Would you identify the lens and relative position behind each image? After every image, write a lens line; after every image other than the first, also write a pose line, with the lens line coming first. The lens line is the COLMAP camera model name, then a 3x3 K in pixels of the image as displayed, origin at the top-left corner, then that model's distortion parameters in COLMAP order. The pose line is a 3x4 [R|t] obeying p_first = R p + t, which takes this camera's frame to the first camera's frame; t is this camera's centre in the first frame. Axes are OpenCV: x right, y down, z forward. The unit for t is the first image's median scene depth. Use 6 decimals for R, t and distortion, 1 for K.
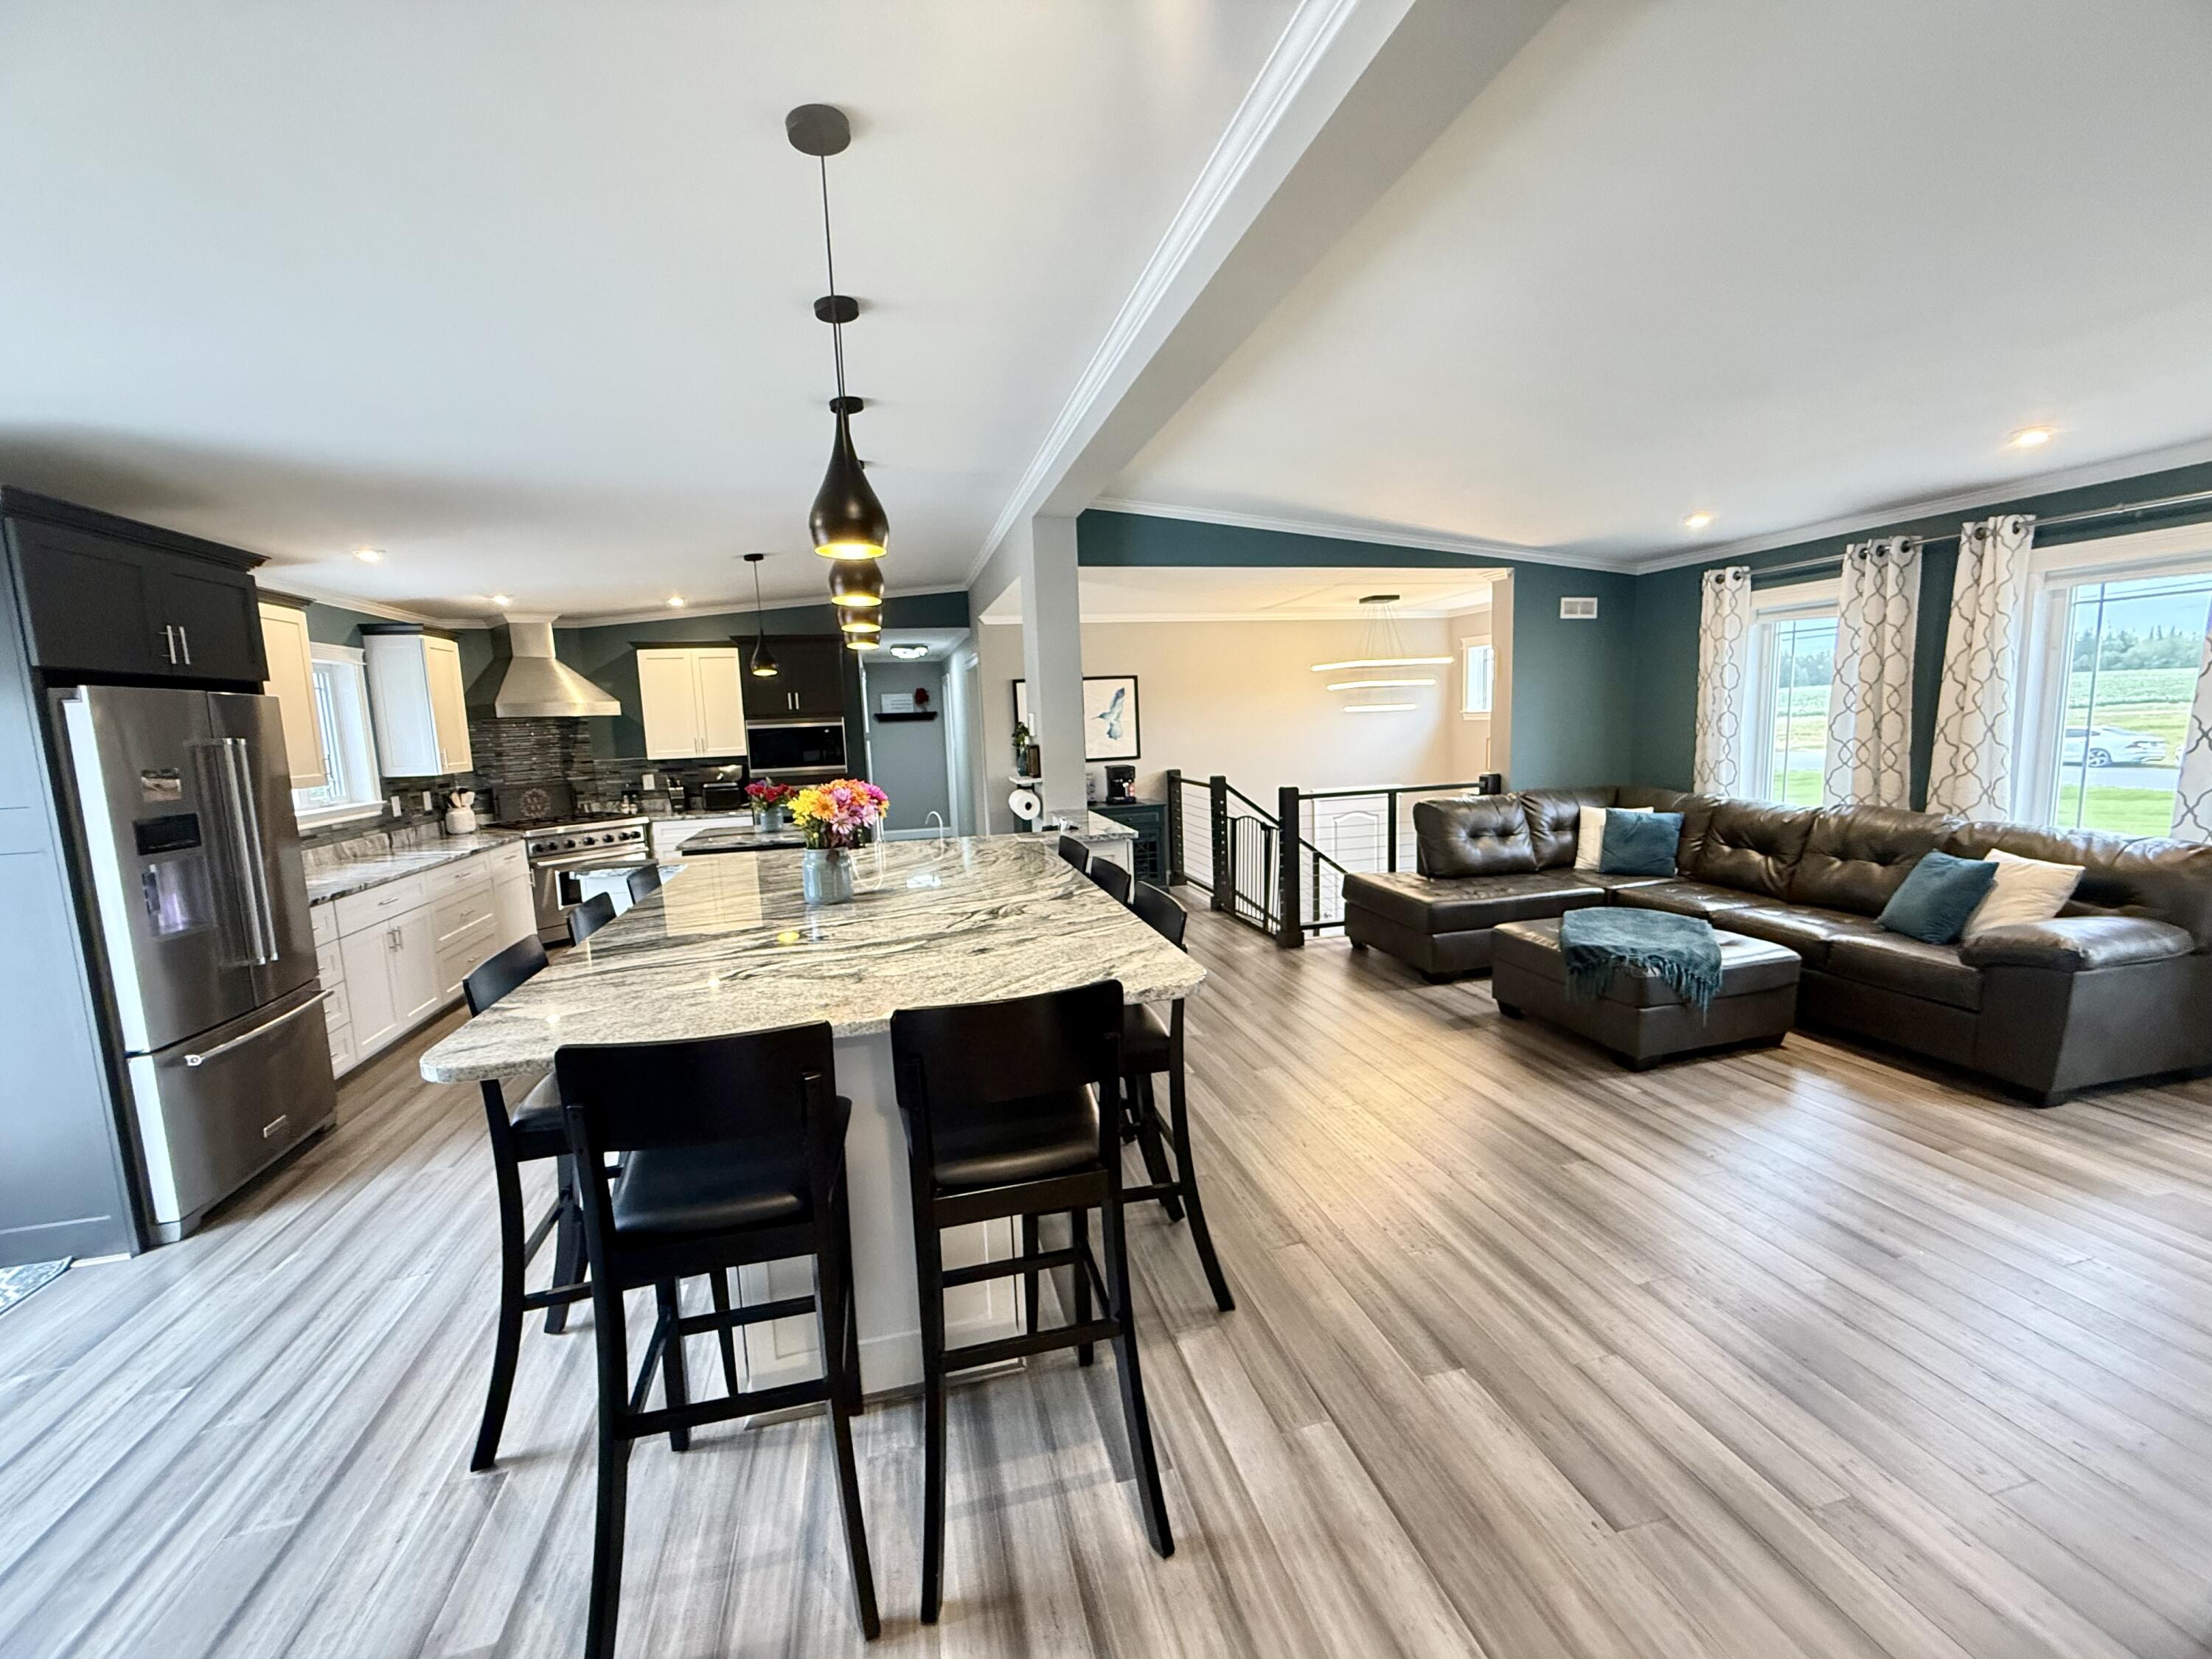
lens RADIAL K [[888.3, 0, 1106.0], [0, 888.3, 829.5], [0, 0, 1]] dist [0.000925, 0.000343]
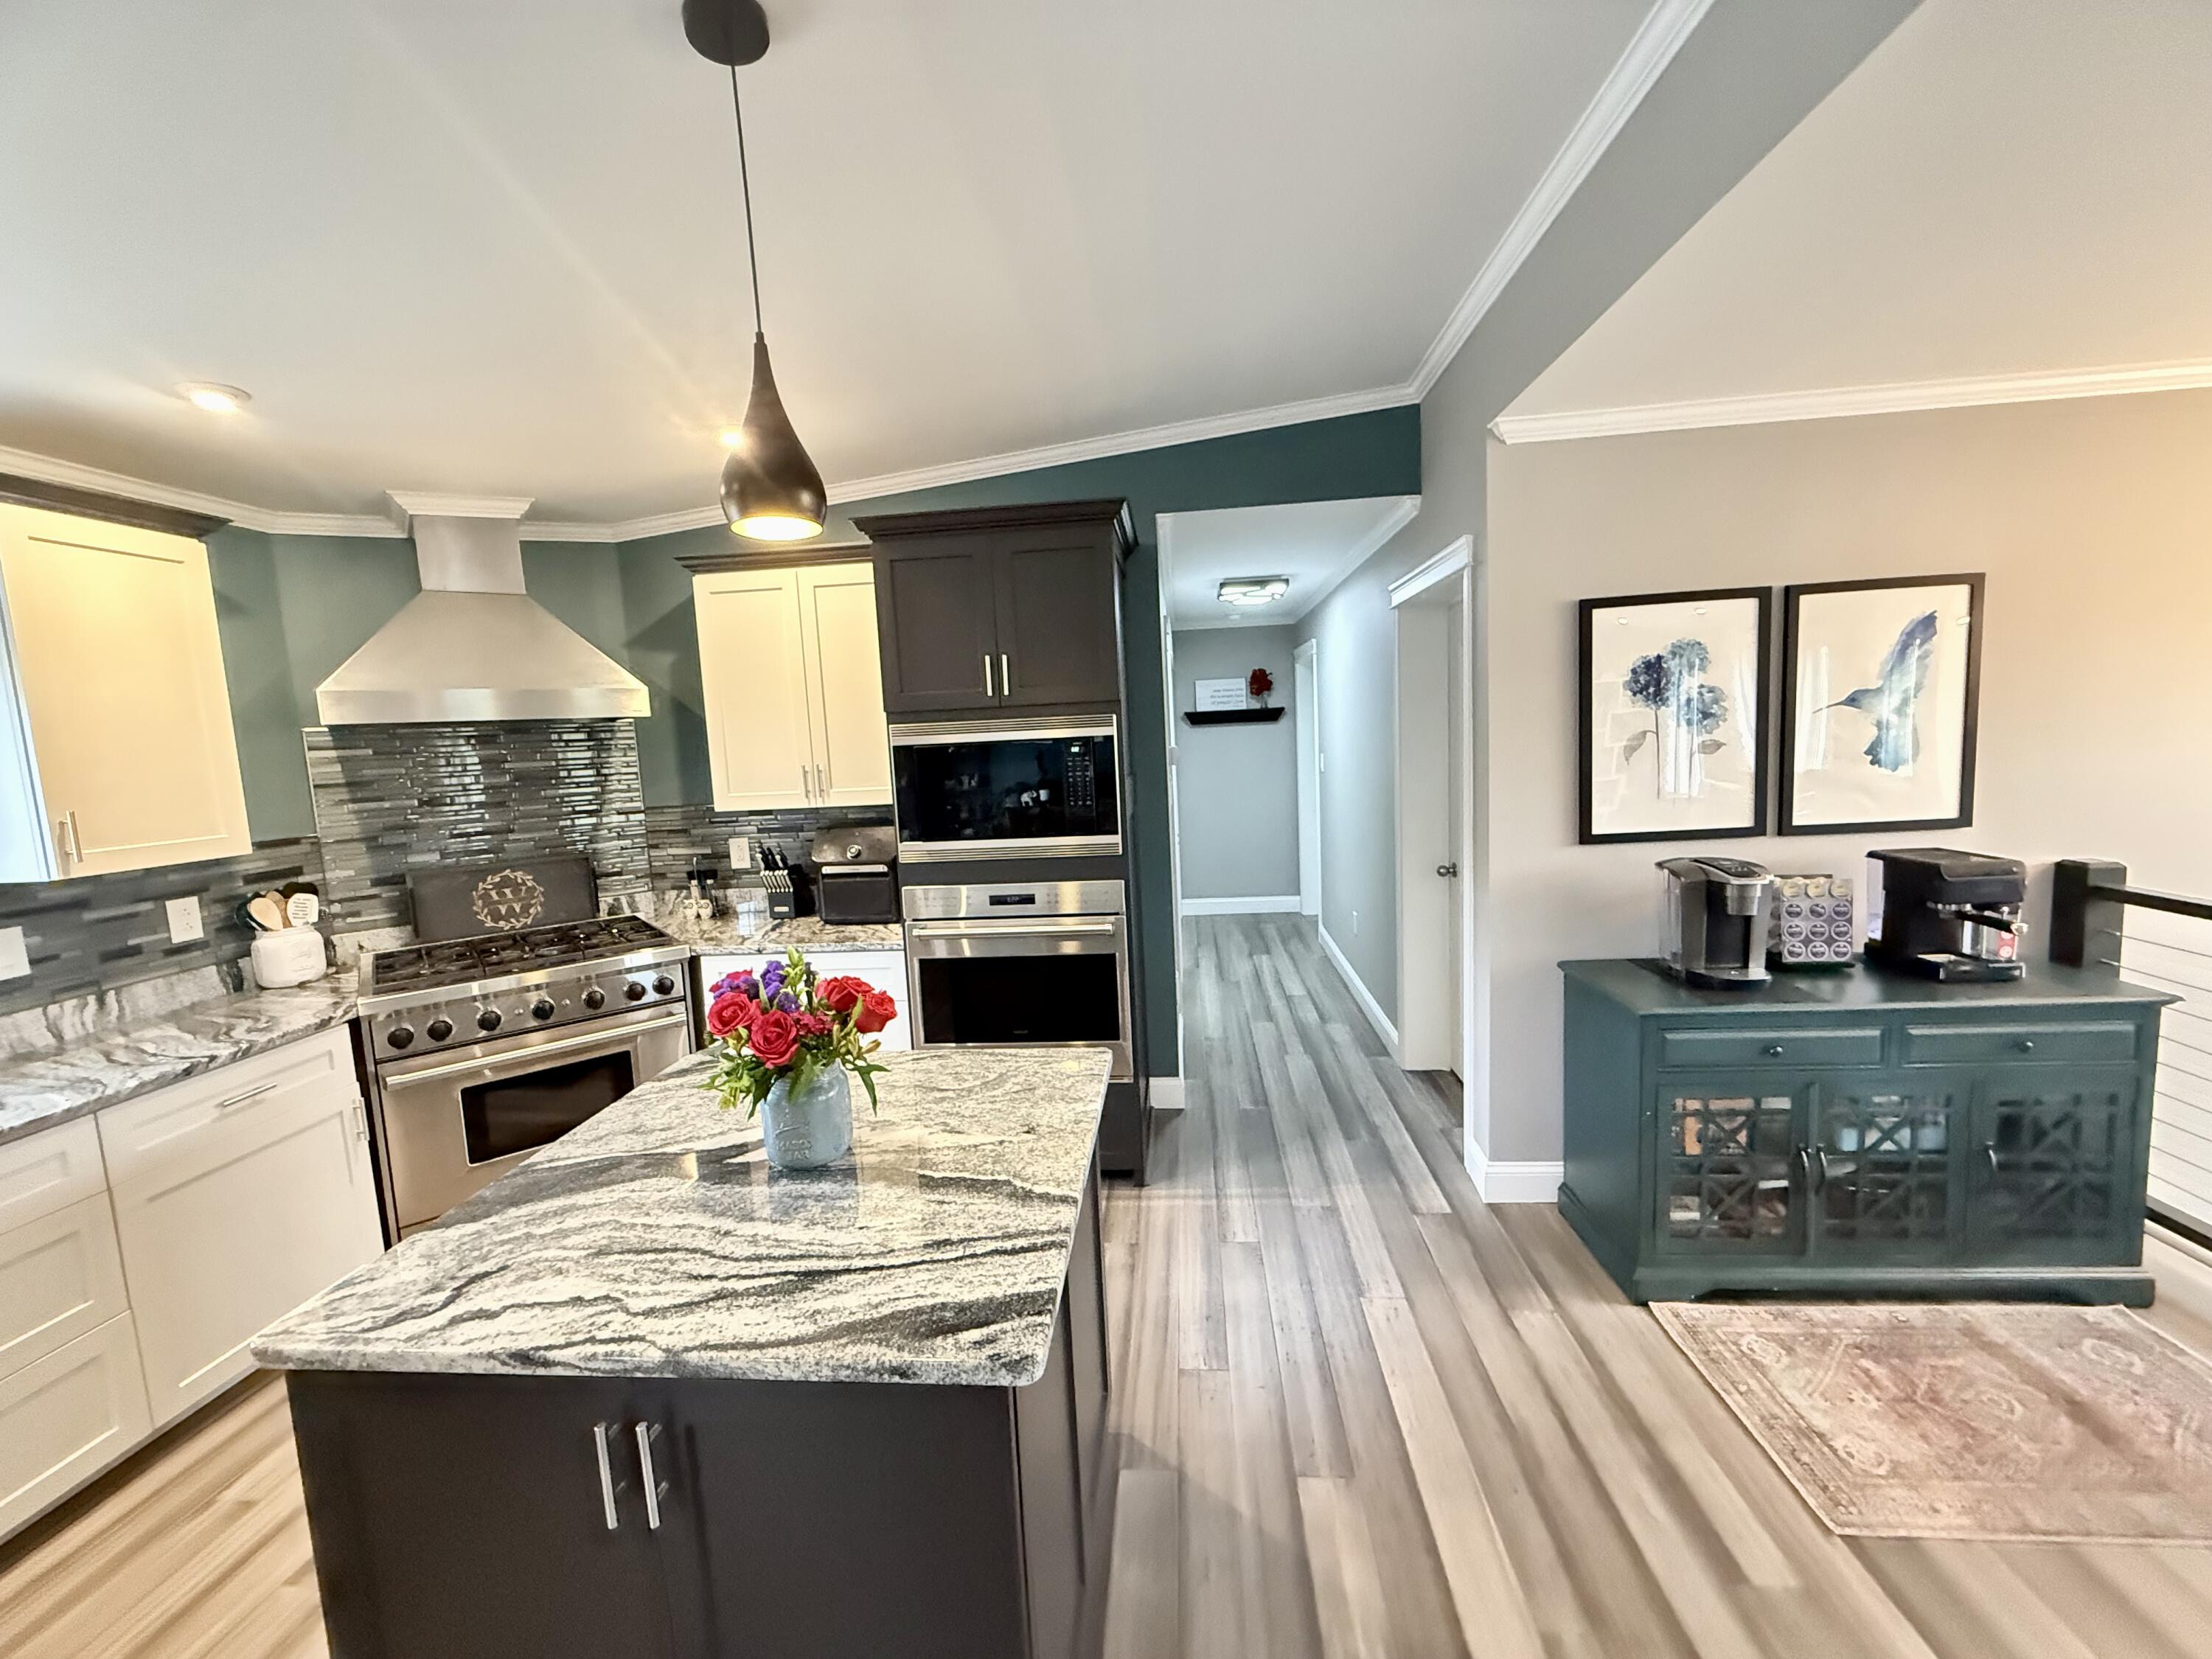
lens RADIAL K [[888.3, 0, 1106.0], [0, 888.3, 829.5], [0, 0, 1]] dist [0.000925, 0.000343]
pose [[0.945041, 0.027293, -0.325811, -0.163948], [-0.028143, 0.999602, 0.002105, -0.072832], [0.325739, 0.007180, 0.945432, 0.601414]]
